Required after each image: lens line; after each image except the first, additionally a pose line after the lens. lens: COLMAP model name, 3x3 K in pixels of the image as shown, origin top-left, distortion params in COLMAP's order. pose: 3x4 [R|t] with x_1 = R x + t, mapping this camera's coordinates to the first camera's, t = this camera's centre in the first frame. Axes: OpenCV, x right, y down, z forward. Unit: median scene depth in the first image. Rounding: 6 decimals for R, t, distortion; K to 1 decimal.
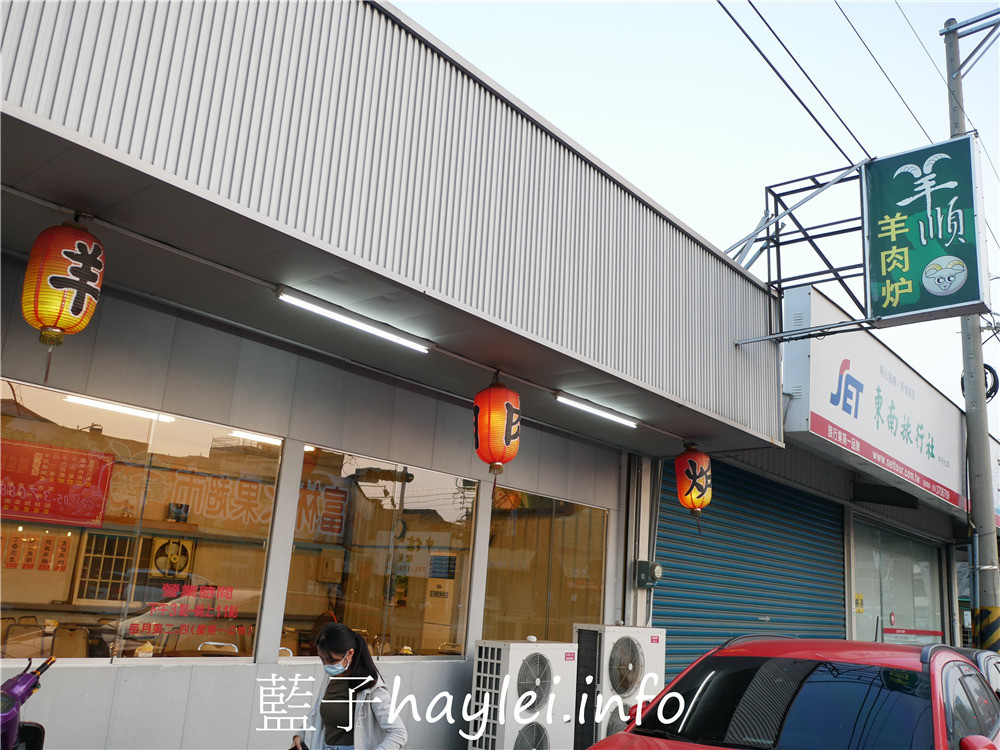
lens RADIAL K [[847.3, 0, 500.0], [0, 847.3, 375.0], [0, 0, 1]] dist [-0.008621, -0.009745]
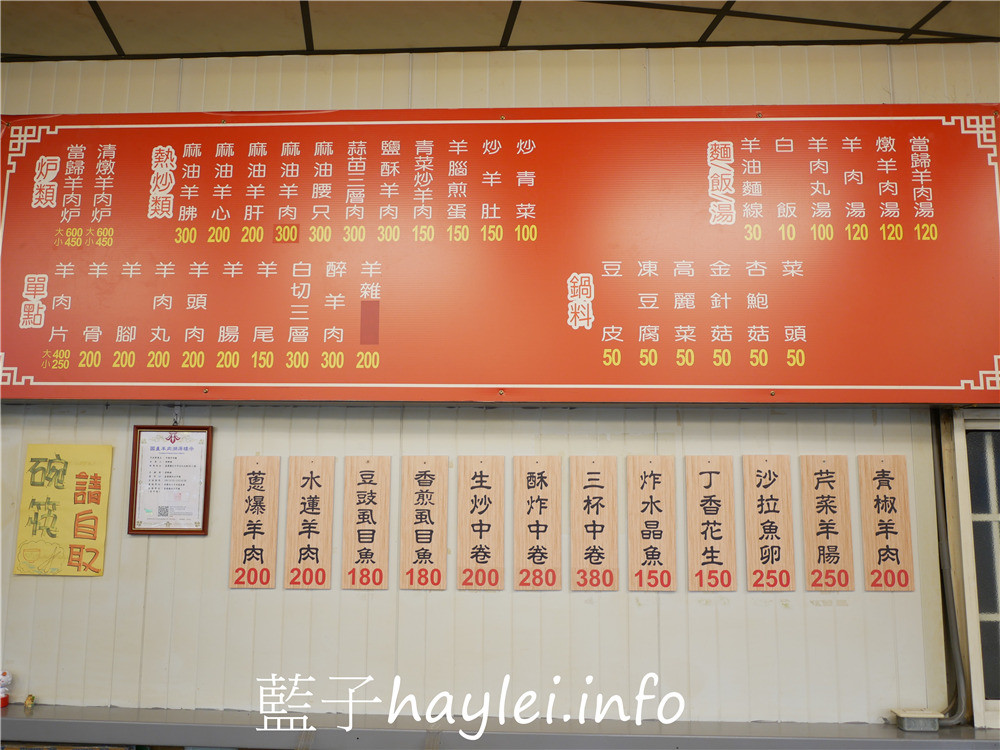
lens RADIAL K [[864.9, 0, 500.0], [0, 864.9, 375.0], [0, 0, 1]] dist [-0.026377, 0.001141]
pose [[0.750964, -0.153310, -0.642299, -0.500092], [0.206621, 0.978388, 0.008047, 0.166112], [0.627184, -0.138756, 0.766412, 0.852384]]
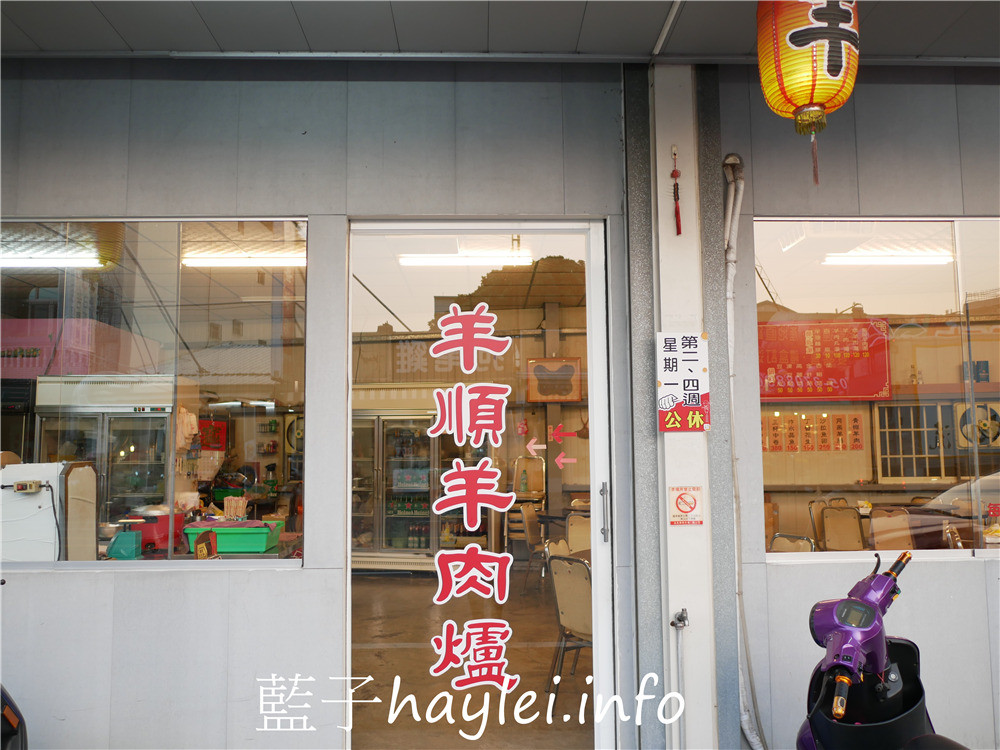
lens RADIAL K [[864.9, 0, 500.0], [0, 864.9, 375.0], [0, 0, 1]] dist [-0.026377, 0.001141]
pose [[0.658313, -0.137918, -0.740002, -0.076810], [0.240585, 0.970059, 0.033232, 0.029660], [0.713263, -0.199910, 0.671783, 0.111168]]
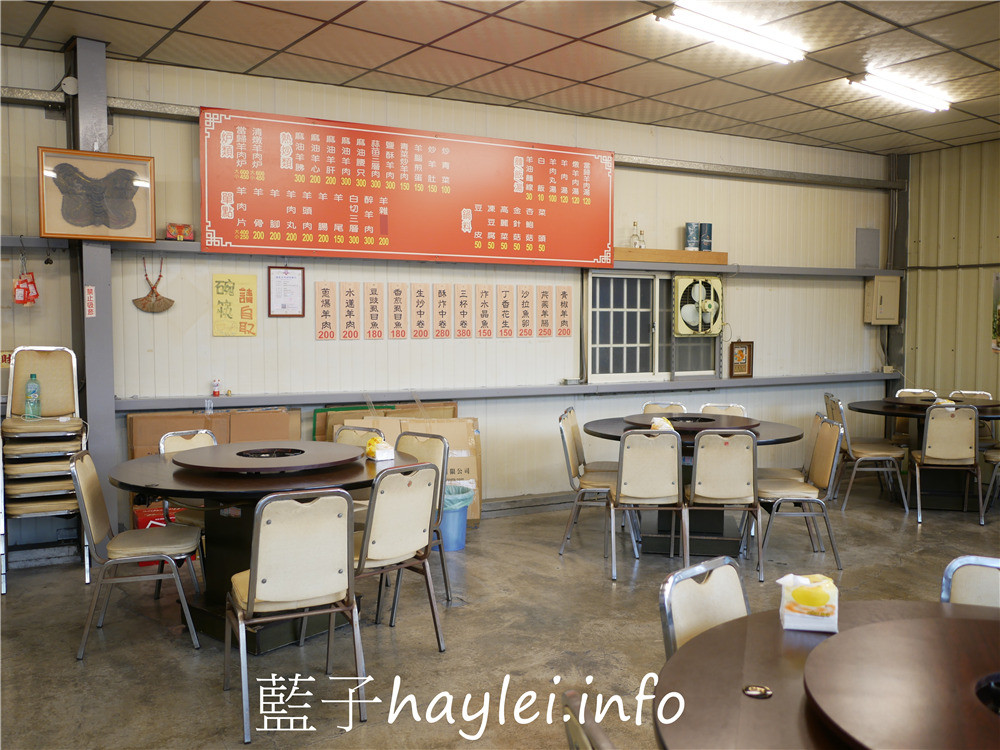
lens RADIAL K [[864.9, 0, 500.0], [0, 864.9, 375.0], [0, 0, 1]] dist [-0.026377, 0.001141]
pose [[0.976631, -0.048205, -0.209449, -0.493325], [0.109924, 0.949449, 0.294047, 0.064896], [0.184687, -0.310199, 0.932560, 0.401657]]
